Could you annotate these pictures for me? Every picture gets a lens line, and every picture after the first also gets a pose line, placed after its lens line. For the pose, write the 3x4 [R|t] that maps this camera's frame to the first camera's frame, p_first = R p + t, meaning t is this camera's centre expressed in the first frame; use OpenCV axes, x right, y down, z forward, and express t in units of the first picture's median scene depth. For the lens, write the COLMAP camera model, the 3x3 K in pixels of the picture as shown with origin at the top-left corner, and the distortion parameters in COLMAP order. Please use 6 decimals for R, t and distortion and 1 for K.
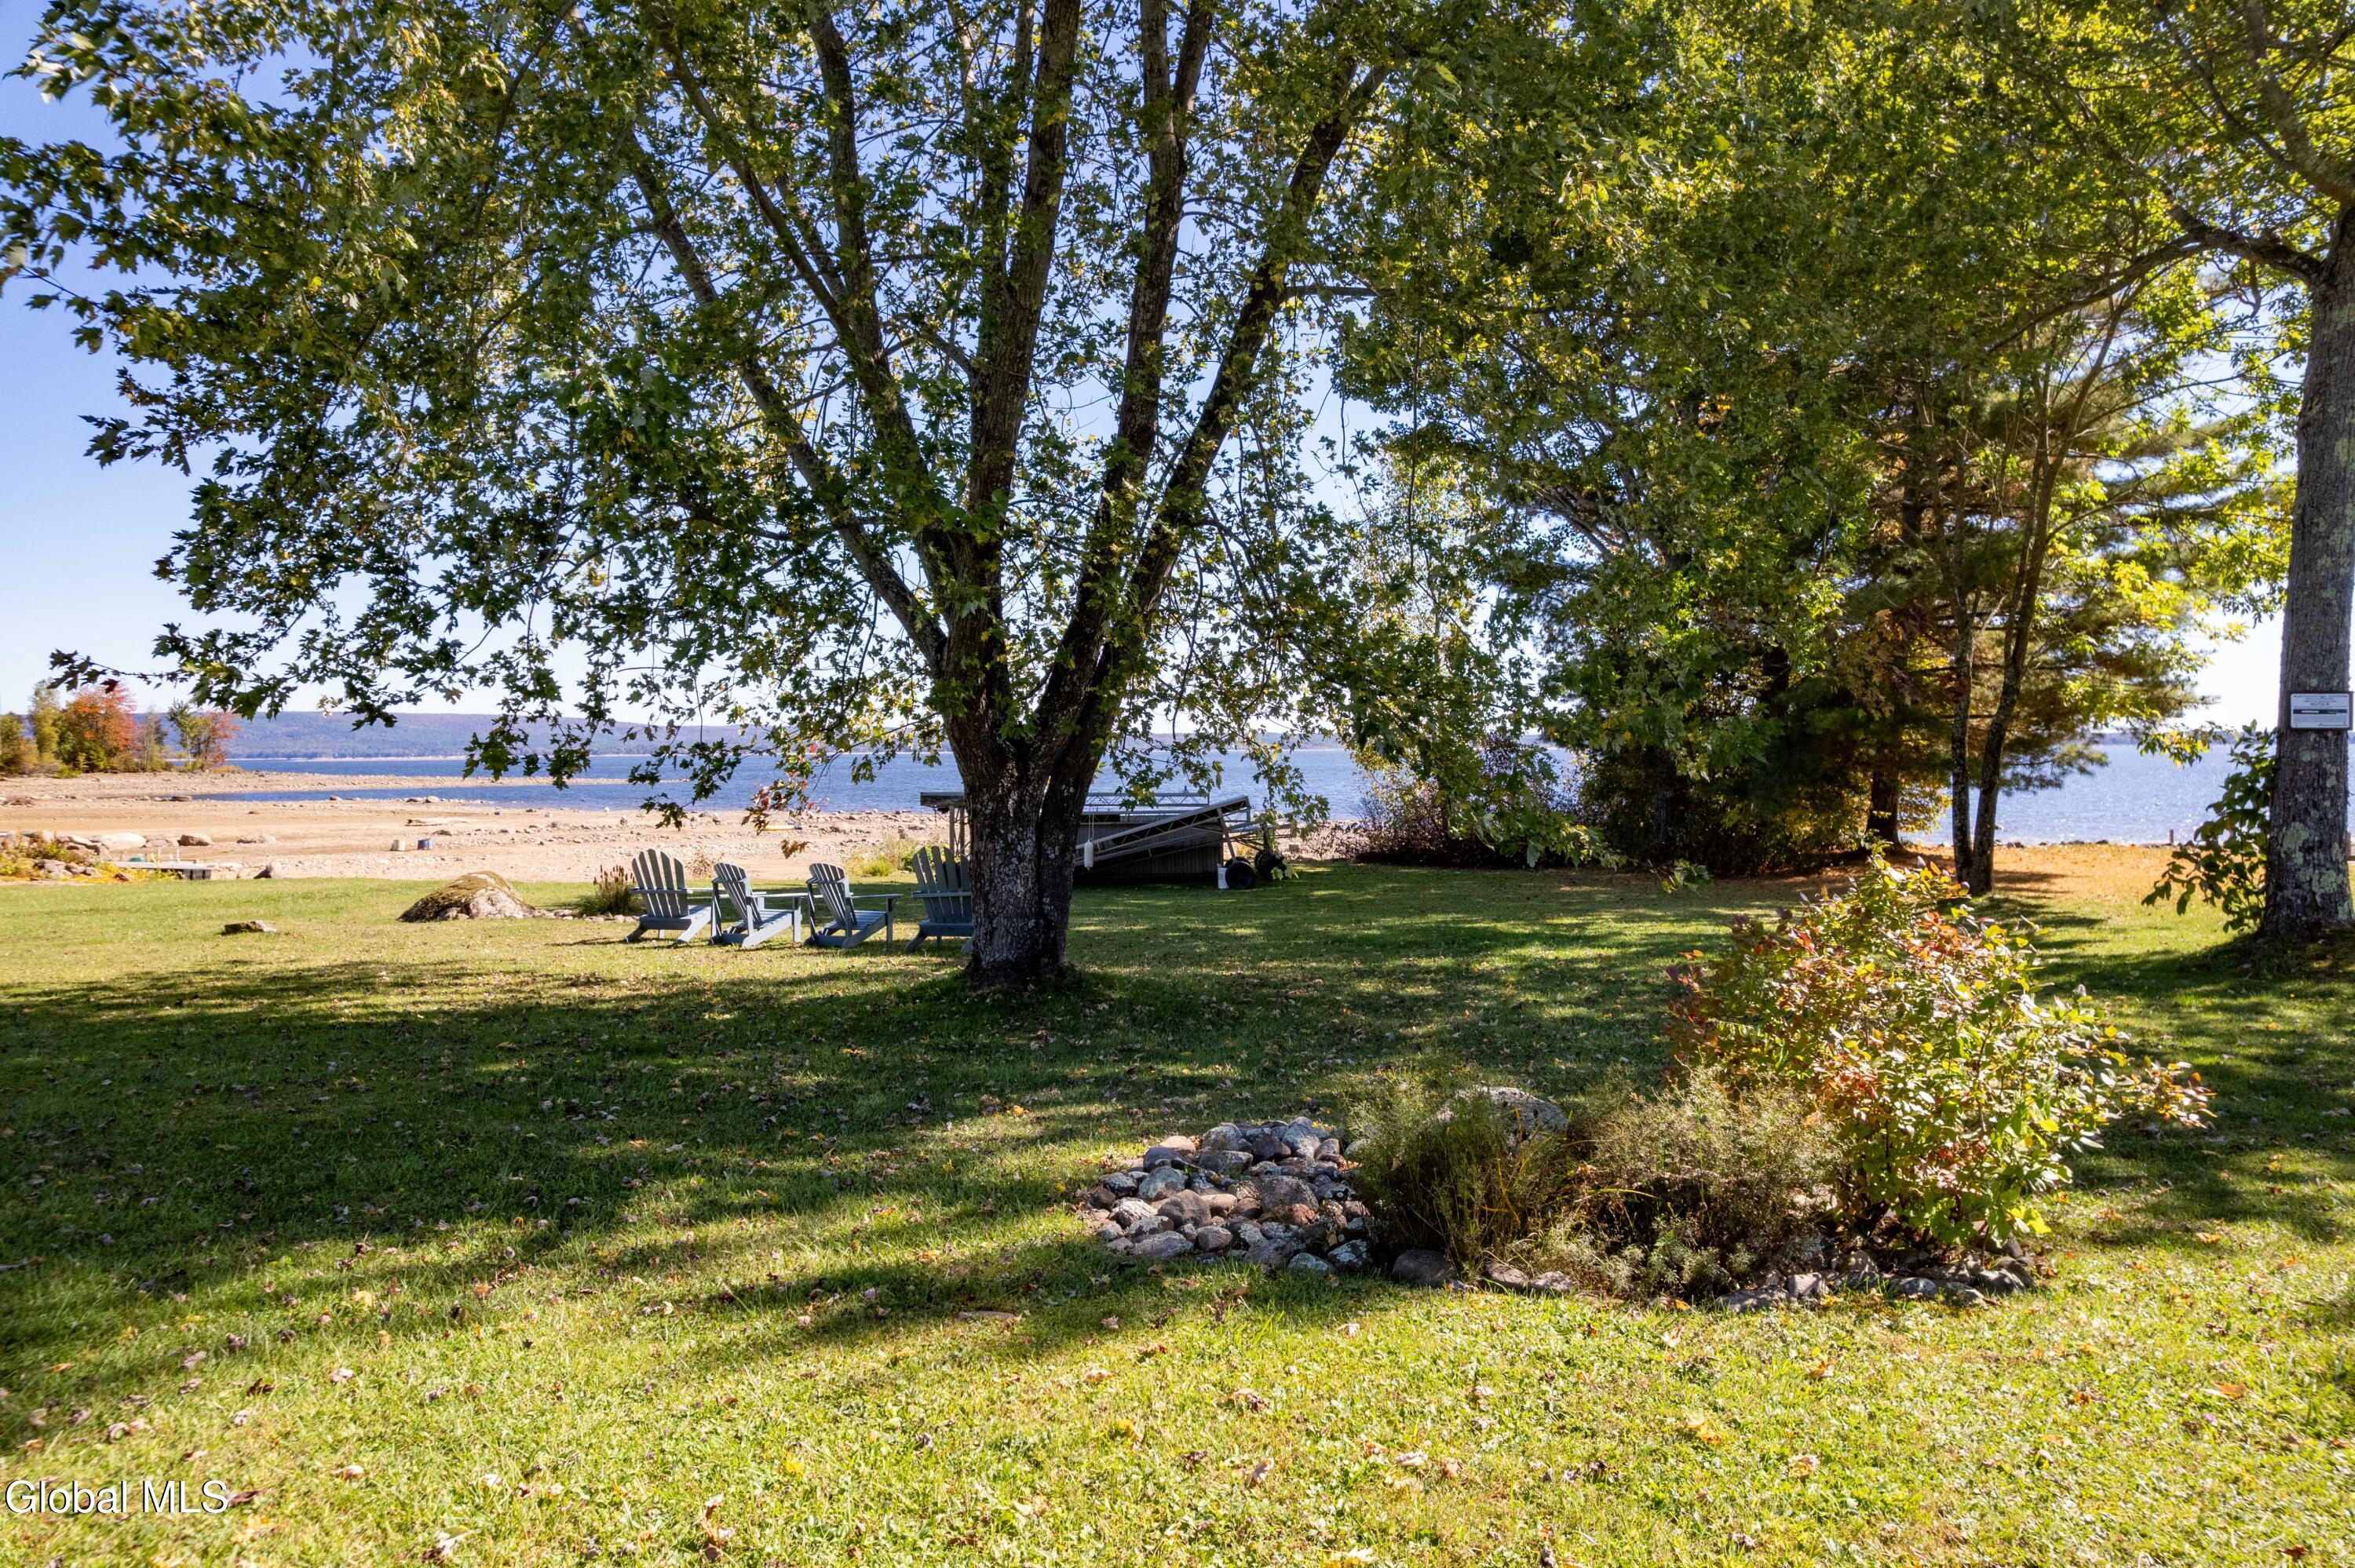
lens RADIAL K [[1504.6, 0, 1181.5], [0, 1504.6, 823.5], [0, 0, 1]] dist [-0.088845, 0.074866]
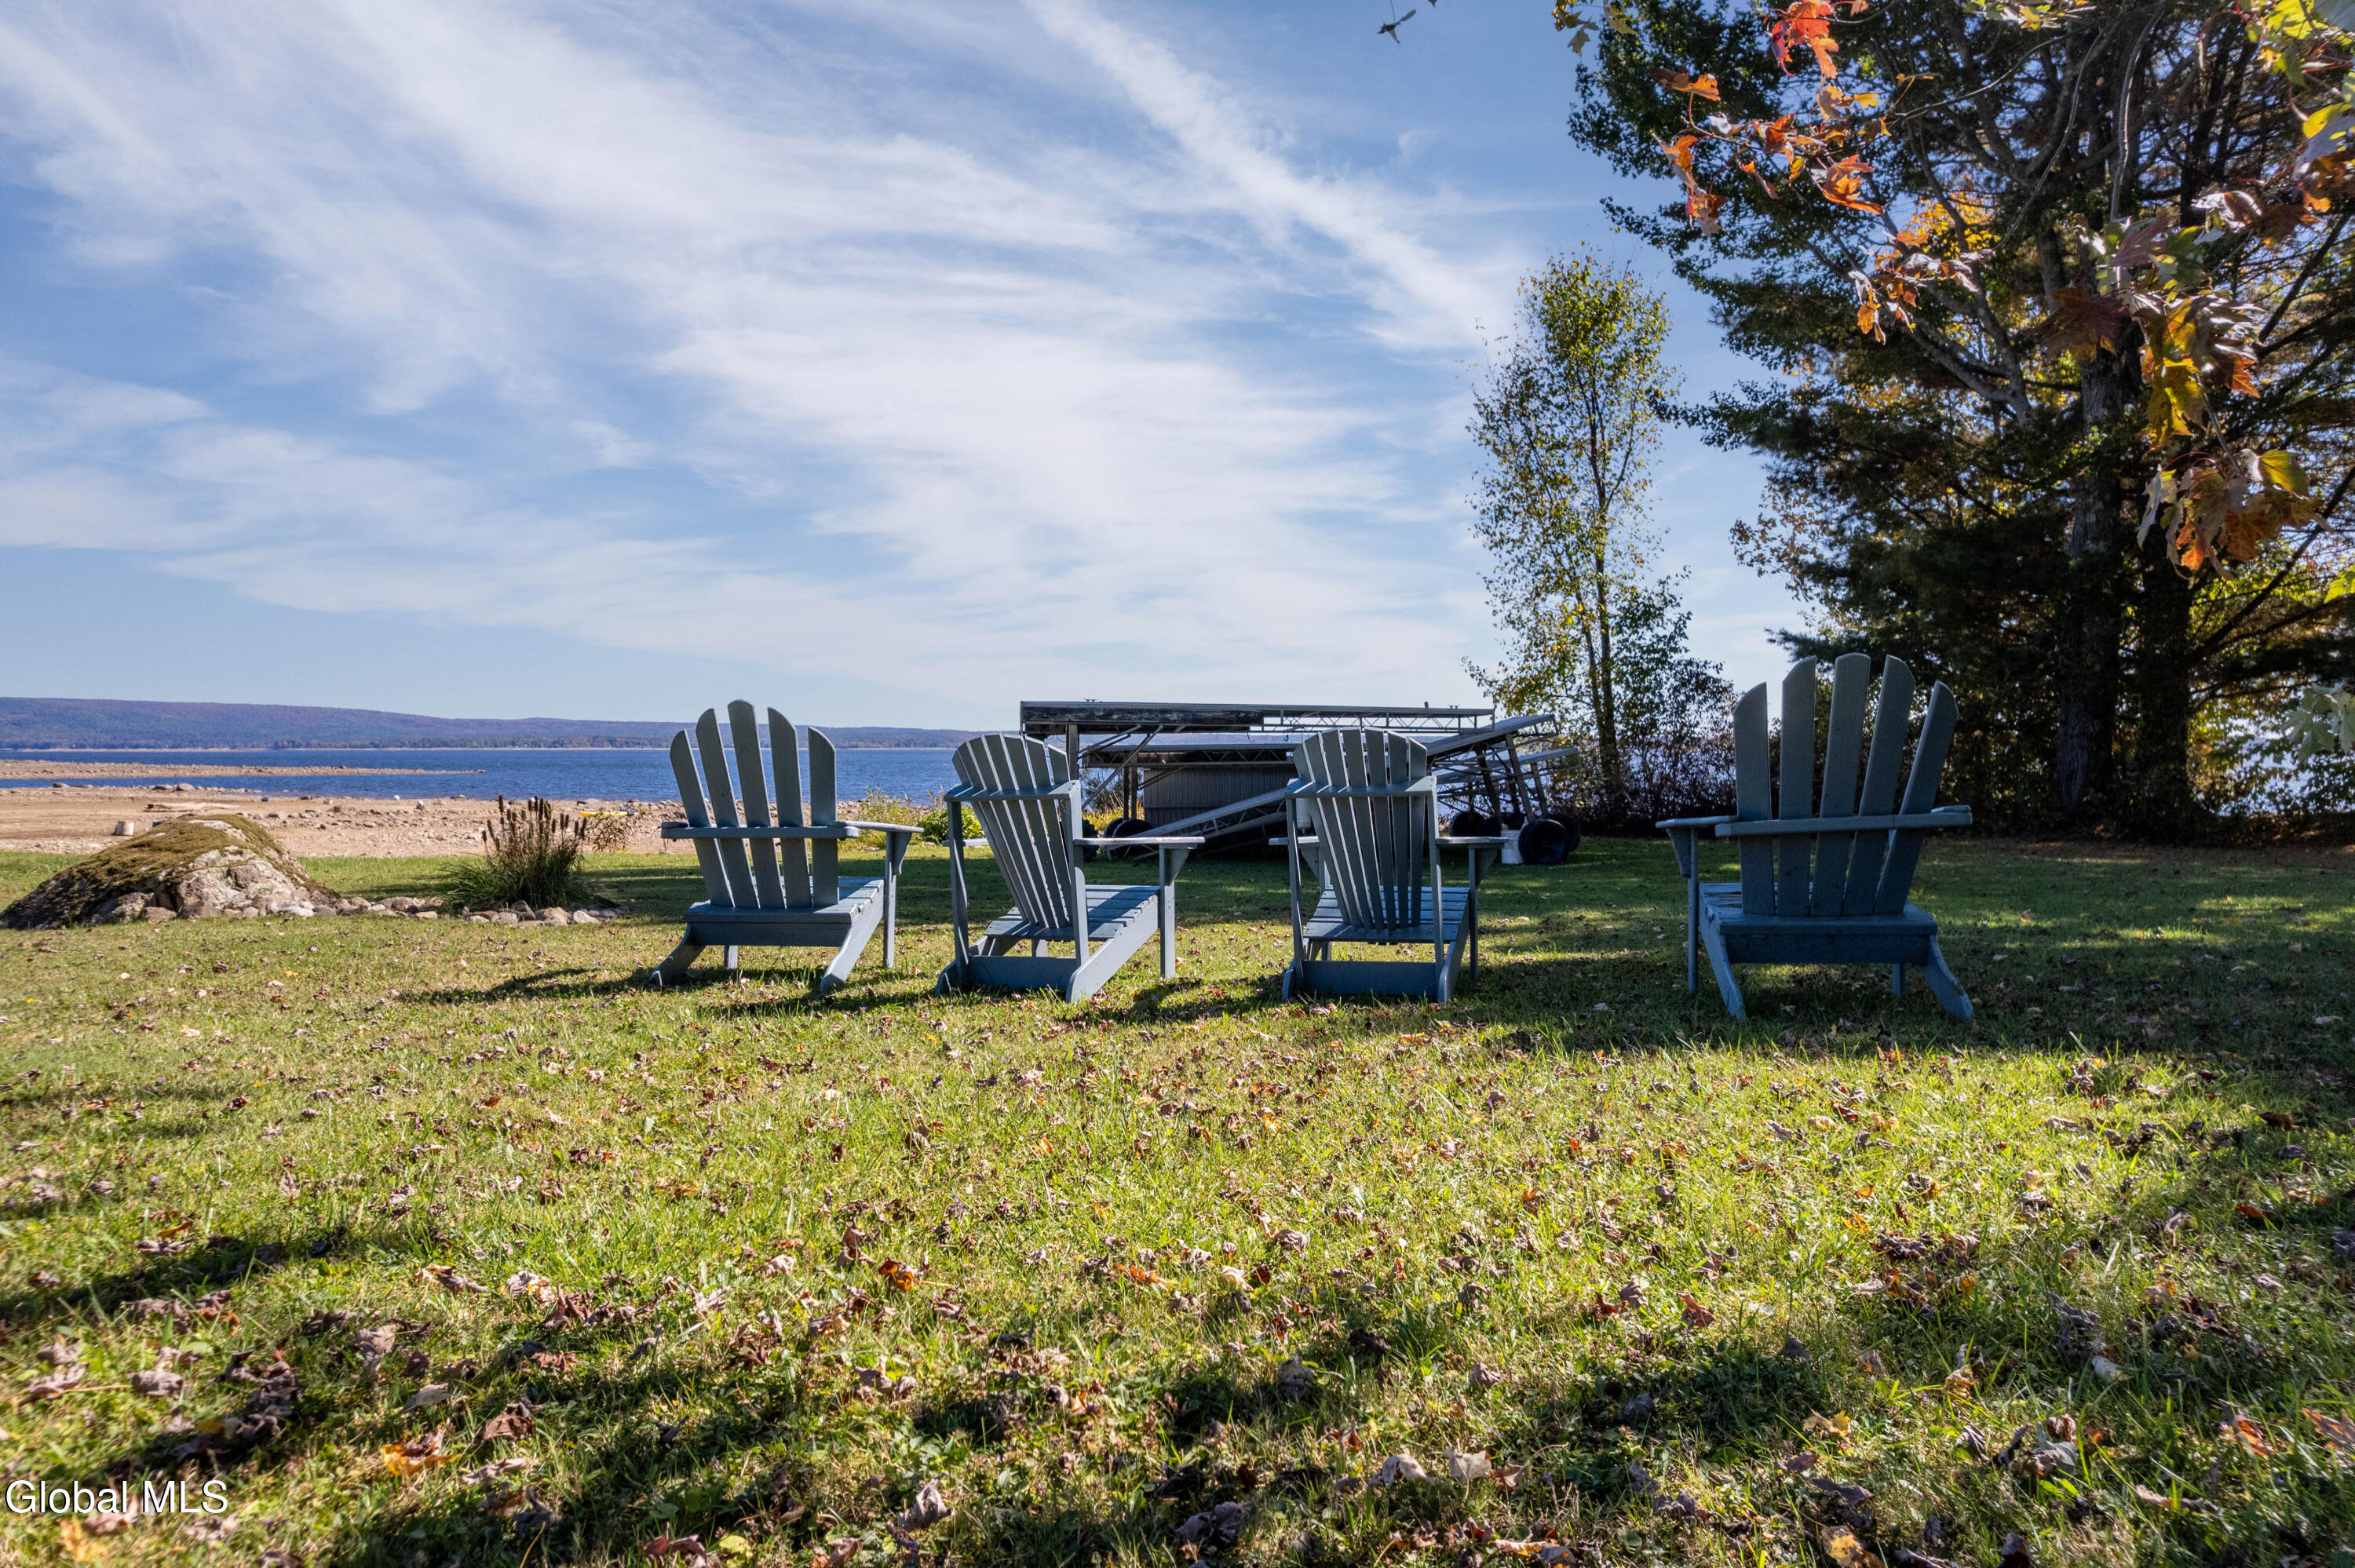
lens RADIAL K [[1504.6, 0, 1181.5], [0, 1504.6, 823.5], [0, 0, 1]] dist [-0.088845, 0.074866]
pose [[0.992222, 0.003026, 0.124446, -0.251921], [-0.002825, 0.999994, -0.001792, 0.037314], [-0.124451, 0.001426, 0.992225, 0.554366]]
